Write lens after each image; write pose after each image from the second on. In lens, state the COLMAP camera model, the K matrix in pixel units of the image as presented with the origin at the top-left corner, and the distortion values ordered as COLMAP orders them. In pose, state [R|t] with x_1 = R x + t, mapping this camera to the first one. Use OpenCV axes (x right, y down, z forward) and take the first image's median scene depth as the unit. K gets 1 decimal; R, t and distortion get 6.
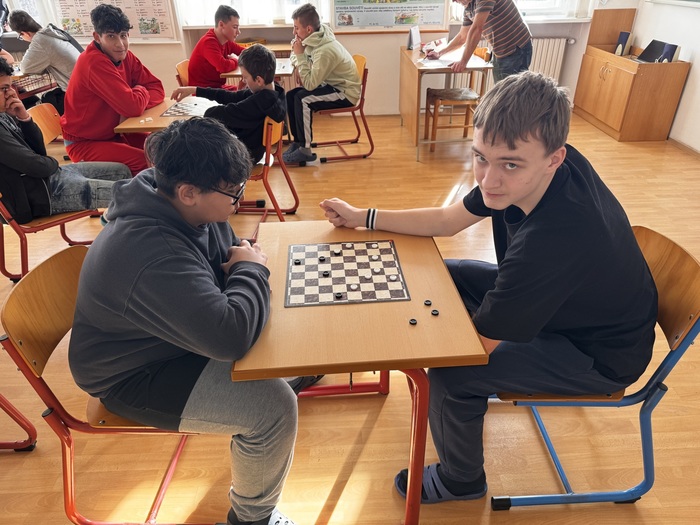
lens RADIAL K [[489.3, 0, 350.1], [0, 489.3, 262.8], [0, 0, 1]] dist [0.008869, -0.005163]
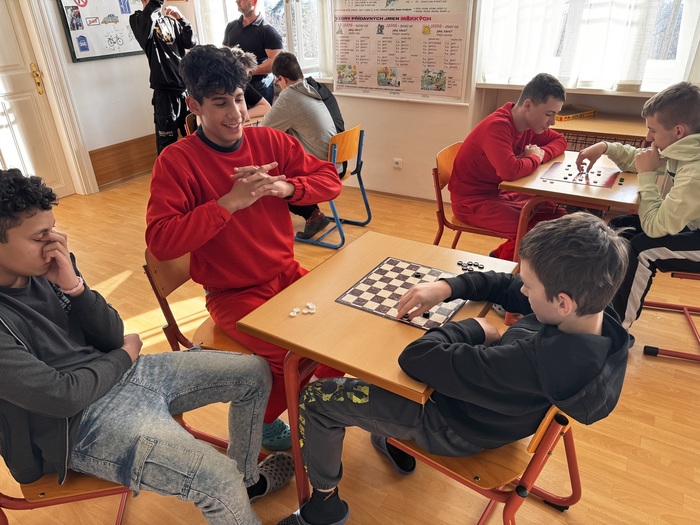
lens RADIAL K [[489.3, 0, 349.8], [0, 489.3, 261.9], [0, 0, 1]] dist [0.008869, -0.005163]
pose [[0.832057, 0.253949, -0.493144, -0.081232], [-0.276960, 0.960493, 0.027314, -0.206950], [0.480598, 0.113854, 0.869519, 0.331317]]
